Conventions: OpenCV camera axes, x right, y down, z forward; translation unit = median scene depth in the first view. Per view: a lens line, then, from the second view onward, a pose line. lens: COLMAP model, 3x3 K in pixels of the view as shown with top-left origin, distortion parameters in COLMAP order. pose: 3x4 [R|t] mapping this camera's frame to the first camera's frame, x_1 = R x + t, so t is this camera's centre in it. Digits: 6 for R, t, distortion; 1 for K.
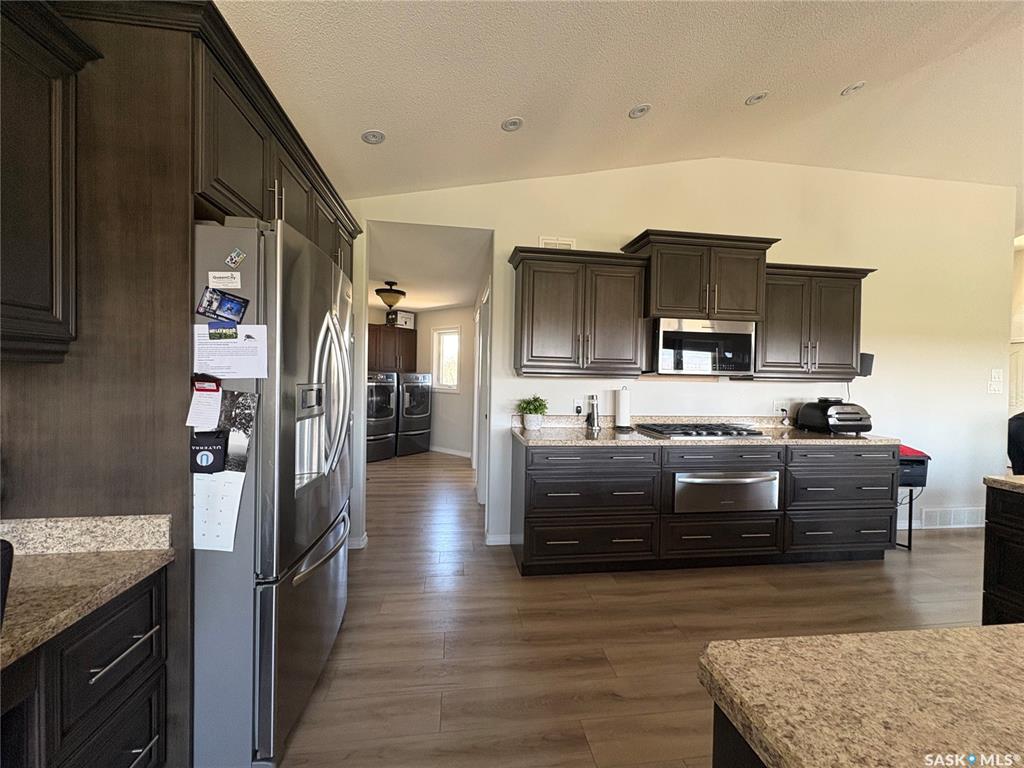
lens RADIAL K [[408.1, 0, 510.8], [0, 408.1, 382.0], [0, 0, 1]] dist [0.002031, 0.000096]
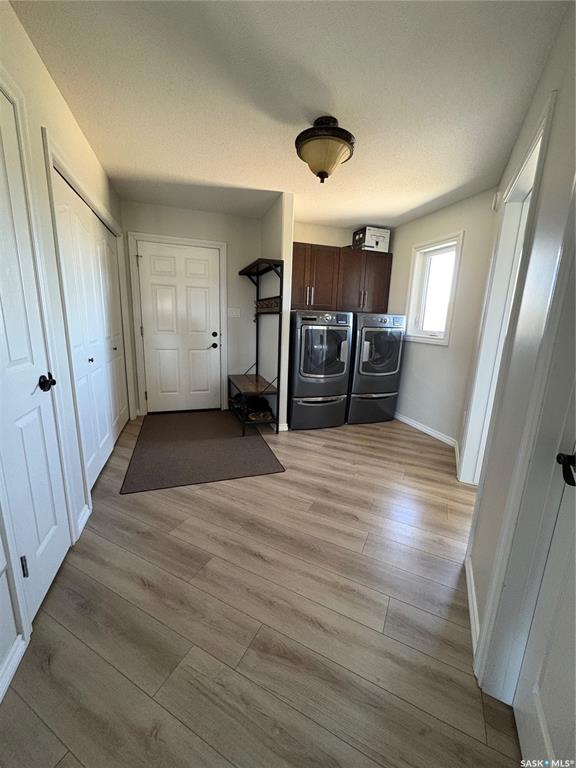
lens RADIAL K [[306.1, 0, 288.6], [0, 306.1, 381.9], [0, 0, 1]] dist [0.002031, 0.000096]
pose [[0.830645, 0.120918, -0.543514, -0.063327], [-0.023000, 0.982753, 0.183487, 0.001031], [0.556327, -0.139912, 0.819100, 0.442838]]
